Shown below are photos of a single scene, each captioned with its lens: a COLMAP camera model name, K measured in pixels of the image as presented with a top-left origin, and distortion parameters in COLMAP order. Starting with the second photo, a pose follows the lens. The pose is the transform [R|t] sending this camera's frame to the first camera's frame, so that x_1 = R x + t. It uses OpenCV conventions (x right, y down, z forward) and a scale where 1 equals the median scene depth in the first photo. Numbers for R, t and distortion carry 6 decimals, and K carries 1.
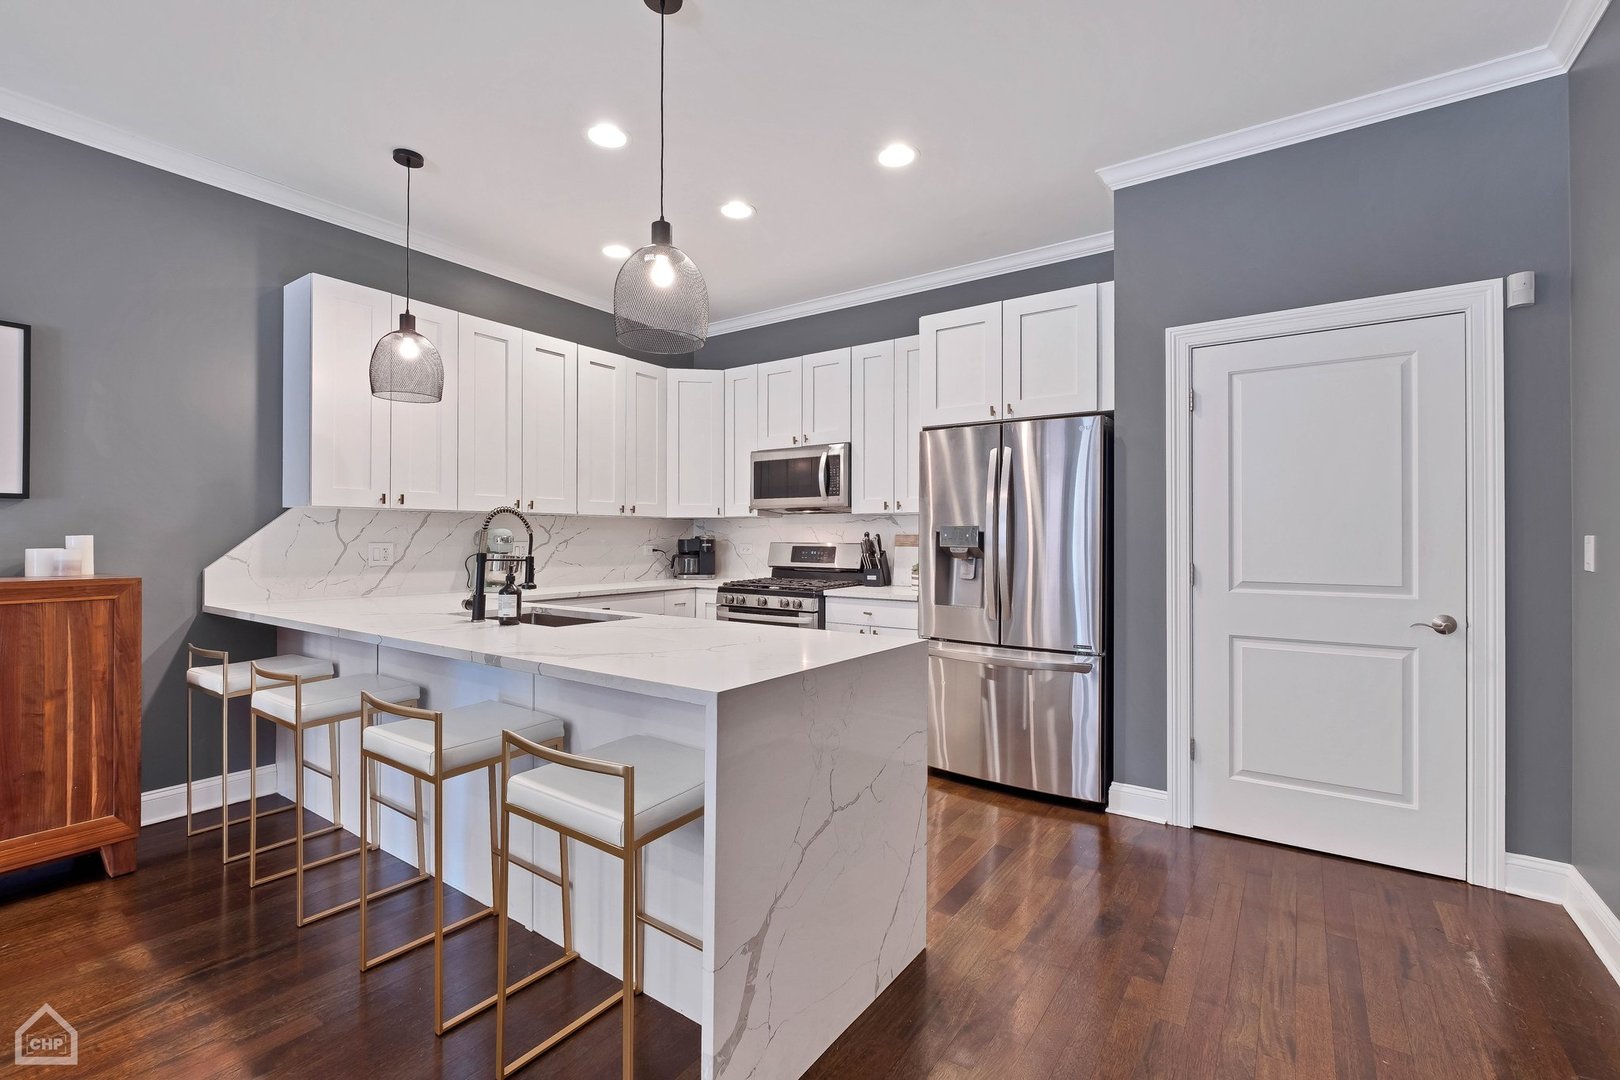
lens RADIAL K [[705.3, 0, 801.4], [0, 705.3, 531.3], [0, 0, 1]] dist [0.000135, -0.000809]
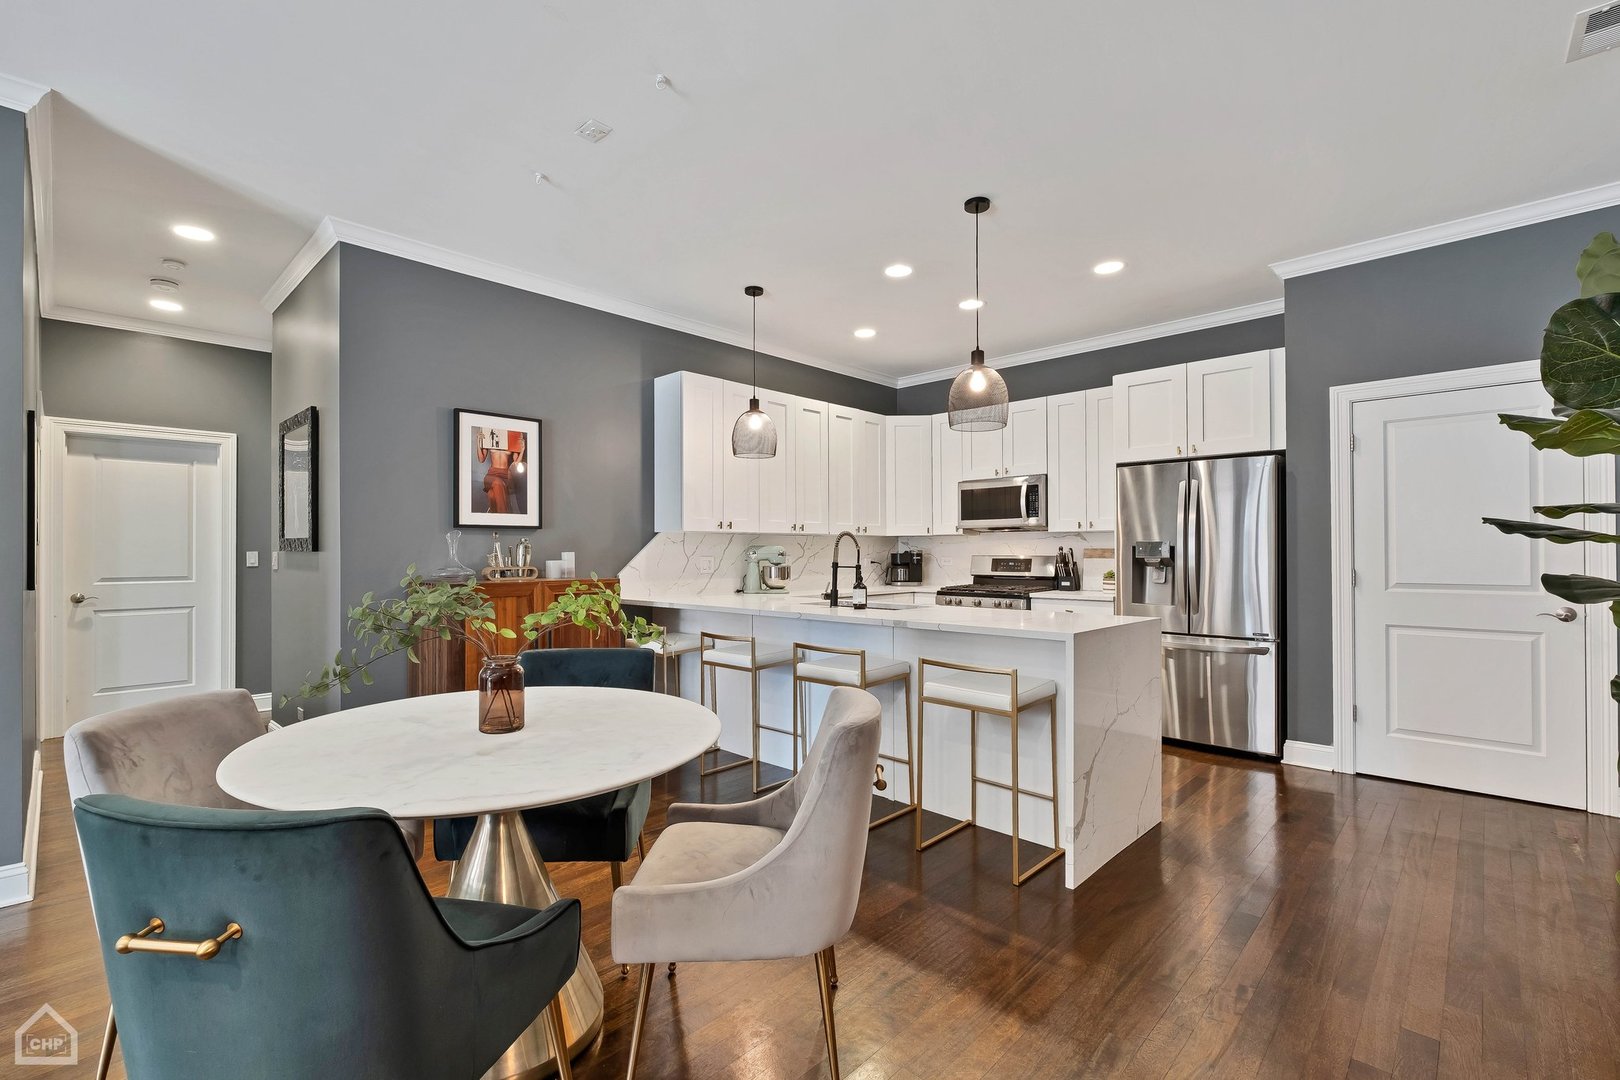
lens RADIAL K [[711.8, 0, 804.1], [0, 711.8, 544.9], [0, 0, 1]] dist [-0.000373, -0.000427]
pose [[0.988639, -0.006635, -0.150161, -0.182159], [0.006383, 0.999977, -0.002157, -0.002248], [0.150172, 0.001174, 0.988659, -0.327102]]
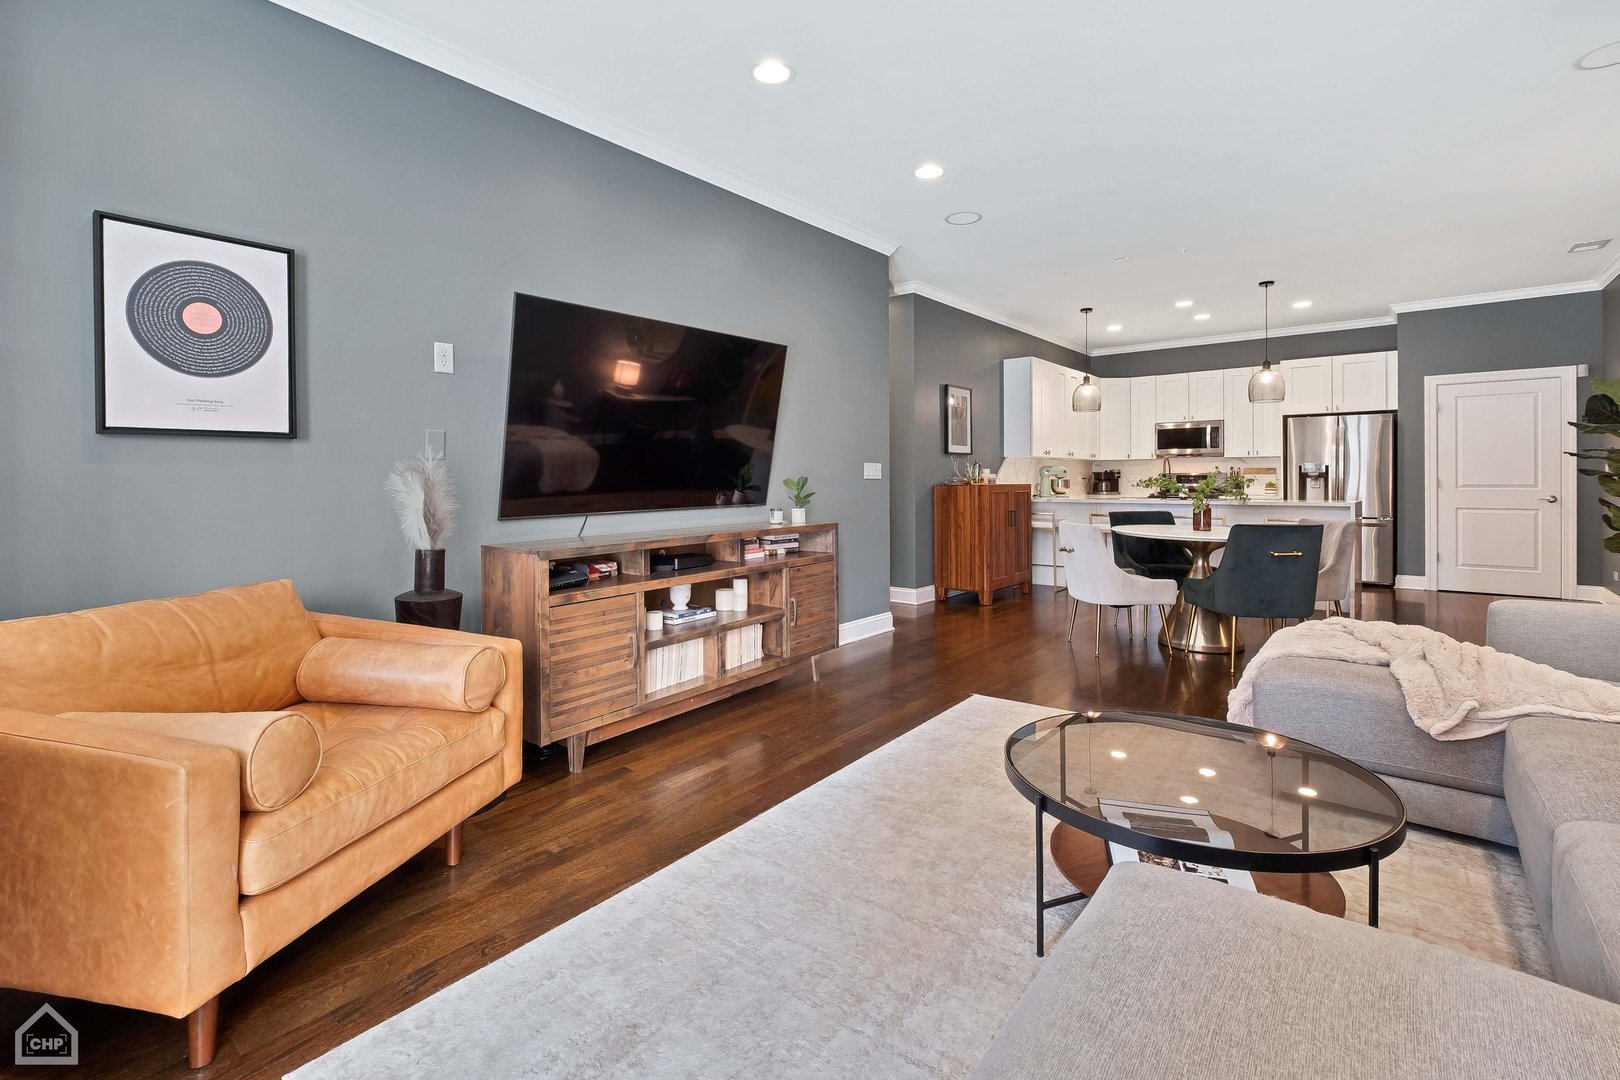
lens RADIAL K [[729.2, 0, 808.0], [0, 729.2, 481.5], [0, 0, 1]] dist [-0.000576, -0.000192]
pose [[0.996928, -0.005721, -0.078112, -0.991308], [0.006613, 0.999916, 0.011155, 0.012574], [0.078042, -0.011637, 0.996882, -1.162676]]
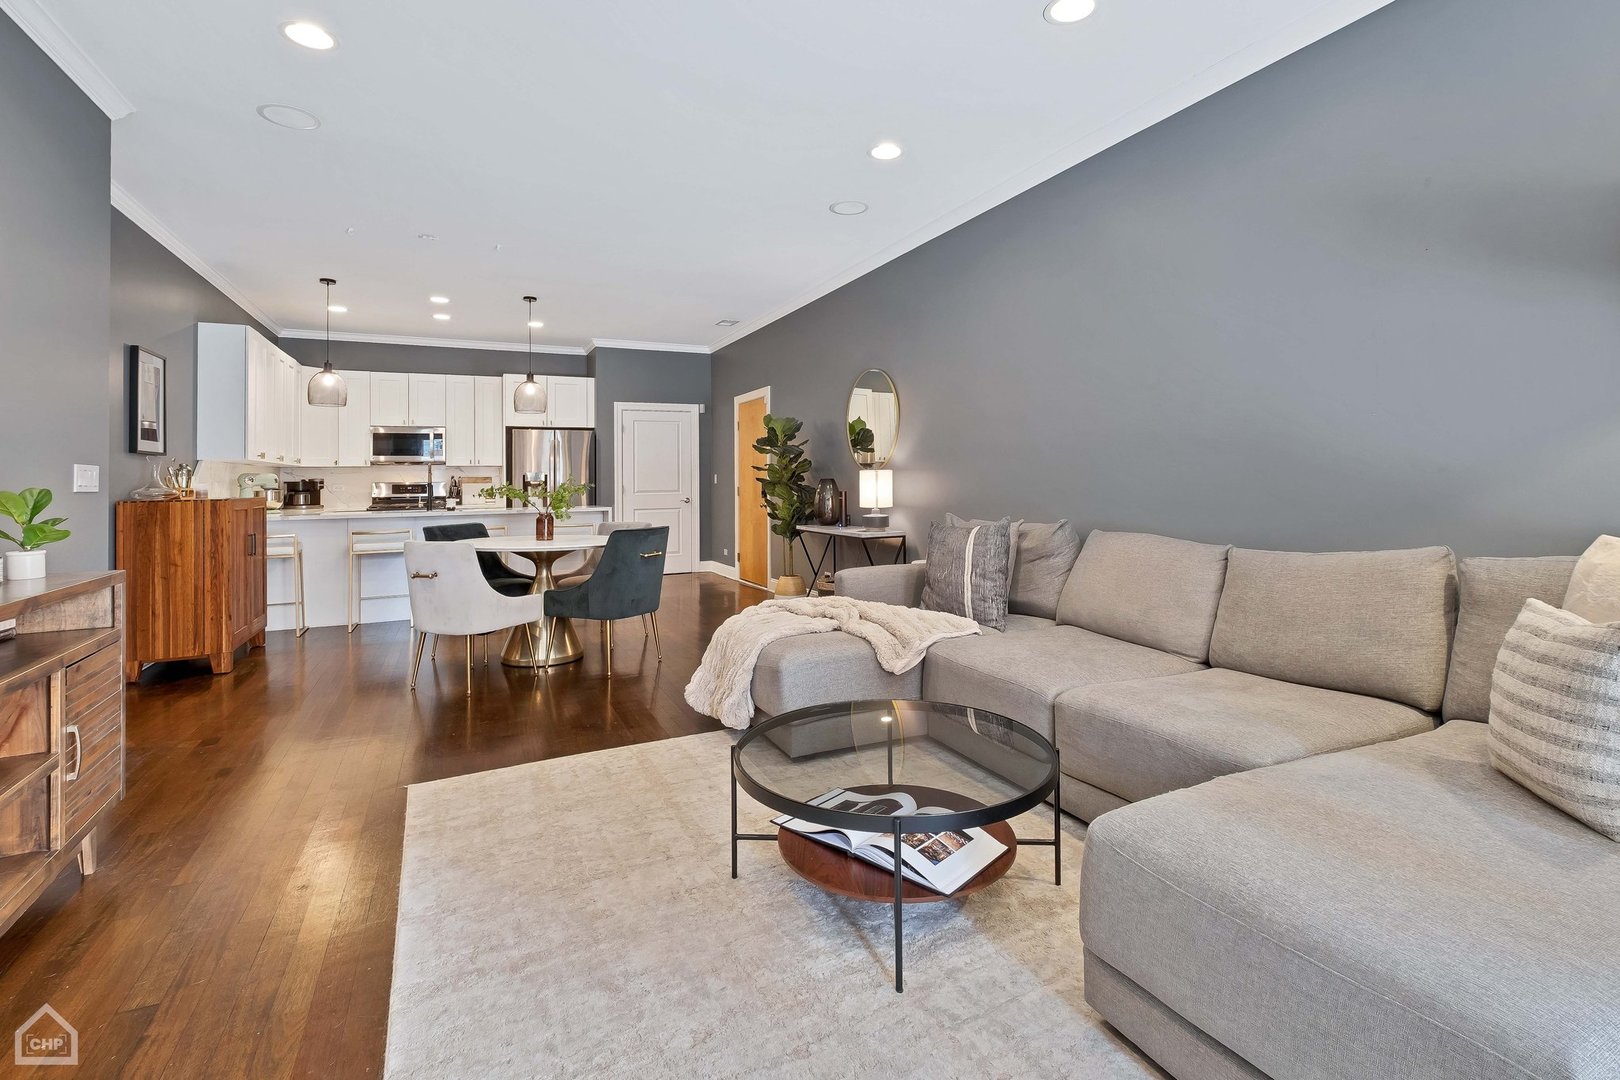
lens RADIAL K [[754.9, 0, 817.2], [0, 754.9, 465.0], [0, 0, 1]] dist [-0.000844, -0.000464]
pose [[0.496033, 0.010218, 0.868243, -1.278747], [0.007178, 0.999848, -0.015868, 0.012778], [-0.868274, 0.014103, 0.495885, -0.898099]]
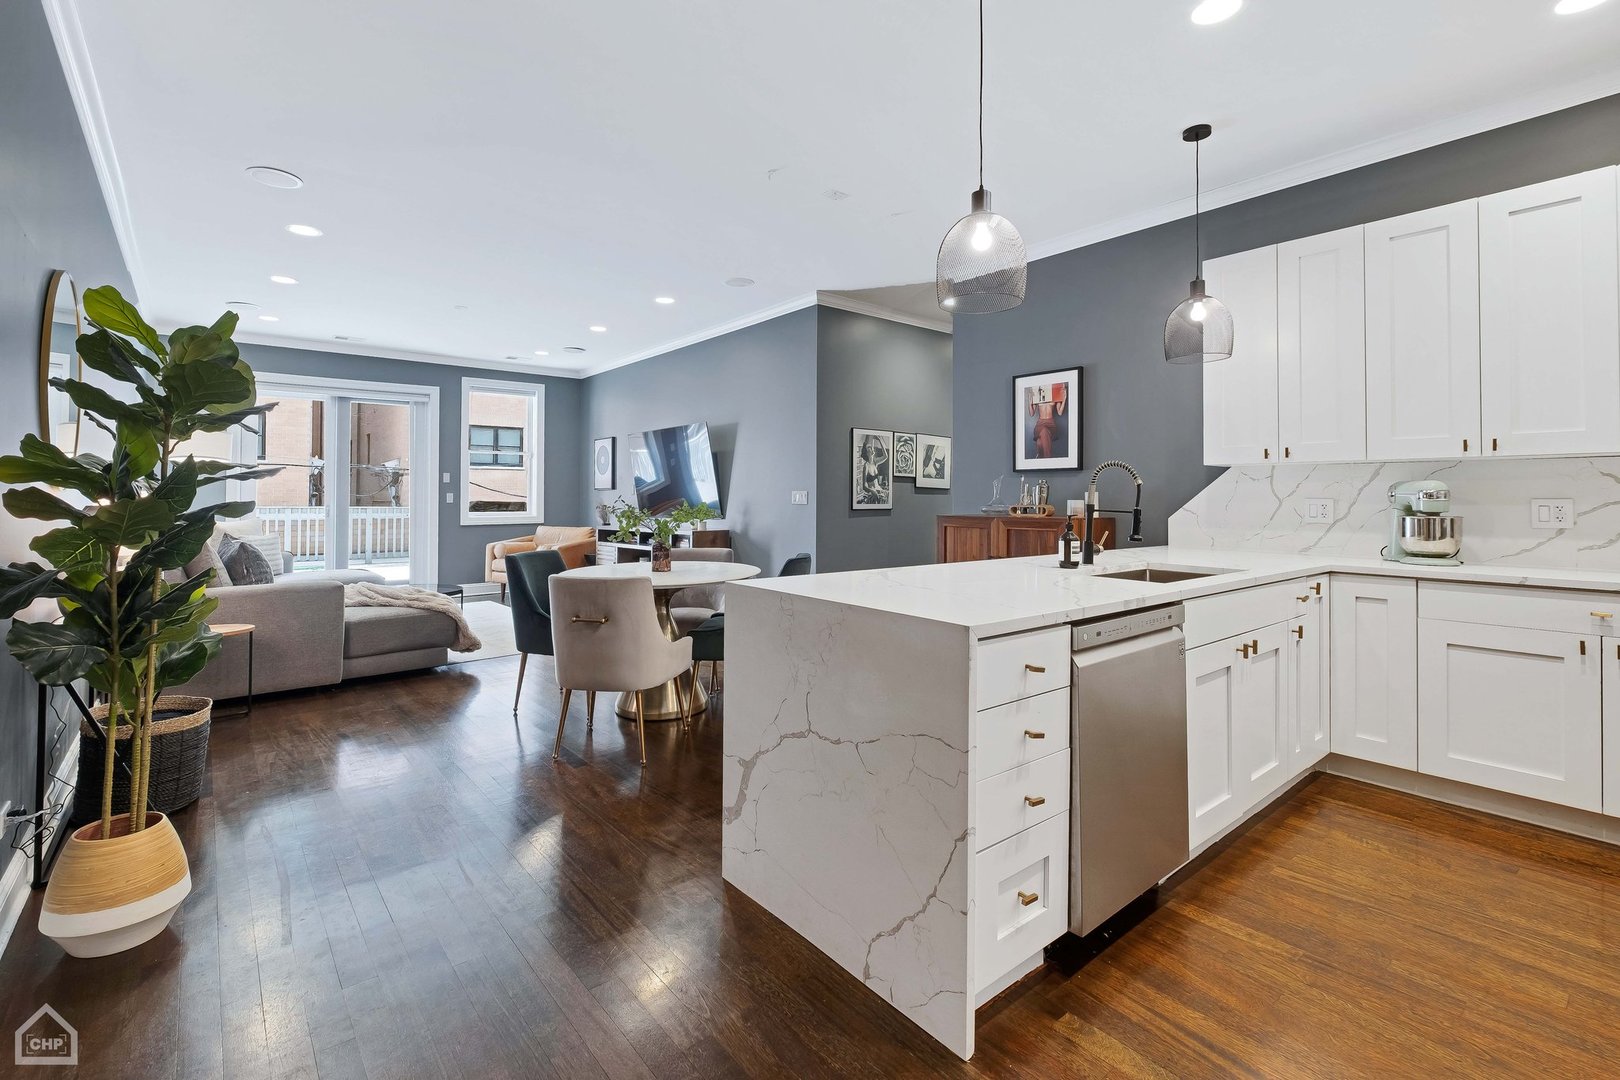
lens RADIAL K [[723.5, 0, 799.9], [0, 723.5, 487.5], [0, 0, 1]] dist [0.000853, -0.000244]
pose [[-0.264188, -0.015289, -0.964350, 0.483868], [0.003568, 0.999852, -0.016829, 0.013983], [0.964465, -0.007887, -0.264094, 0.540509]]
